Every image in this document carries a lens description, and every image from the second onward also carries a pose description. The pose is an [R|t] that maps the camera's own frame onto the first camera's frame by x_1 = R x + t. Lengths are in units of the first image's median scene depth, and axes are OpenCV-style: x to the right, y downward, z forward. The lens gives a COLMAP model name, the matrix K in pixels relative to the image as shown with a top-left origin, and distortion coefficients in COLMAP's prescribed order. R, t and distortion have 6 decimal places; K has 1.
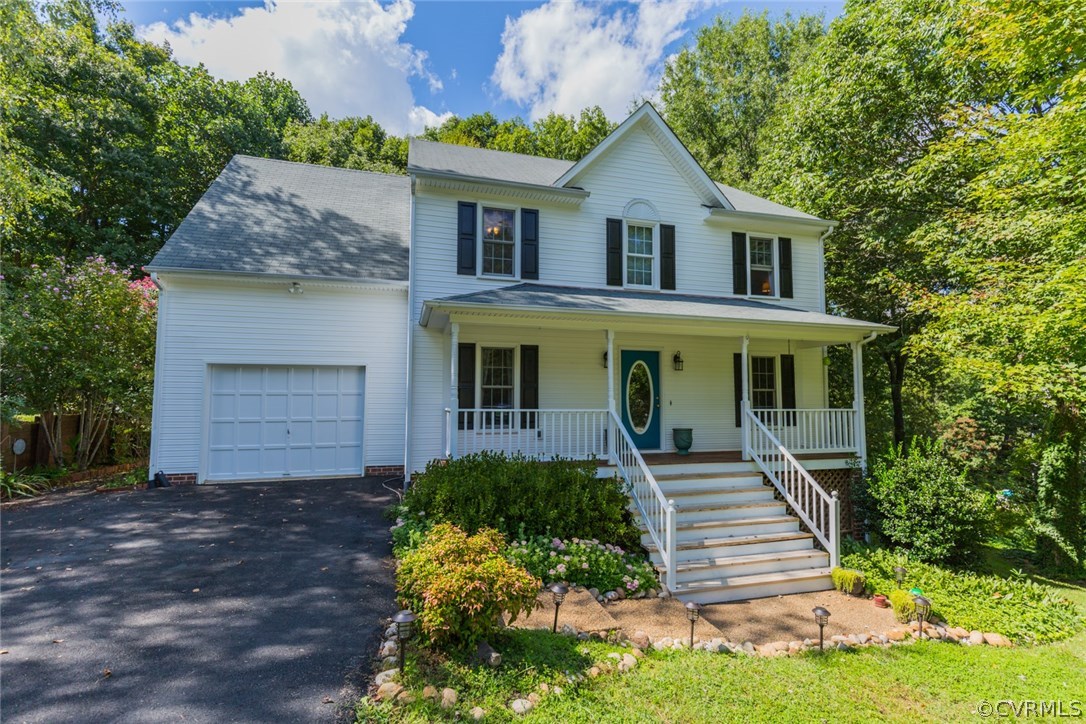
lens RADIAL K [[486.9, 0, 542.5], [0, 486.9, 359.2], [0, 0, 1]] dist [0.010722, -0.000058]
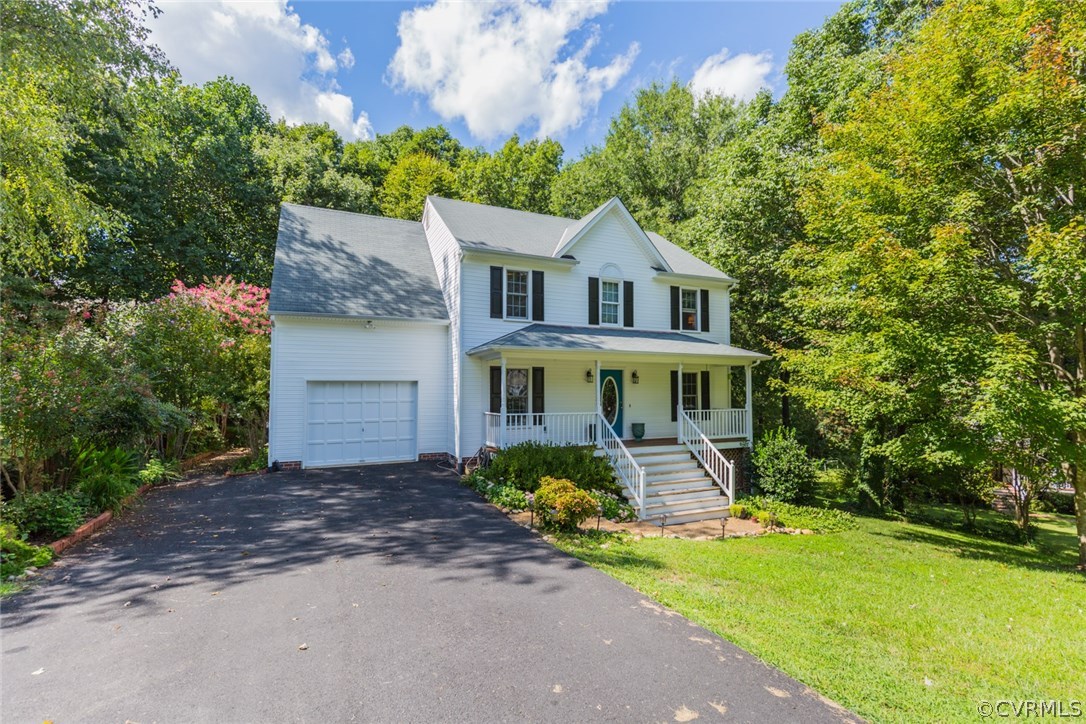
lens RADIAL K [[486.9, 0, 543.1], [0, 486.9, 361.0], [0, 0, 1]] dist [0.010722, -0.000058]
pose [[0.987743, 0.006691, 0.155943, -0.235138], [-0.010089, 0.999728, 0.021007, -0.076348], [-0.155760, -0.022323, 0.987543, -0.416136]]
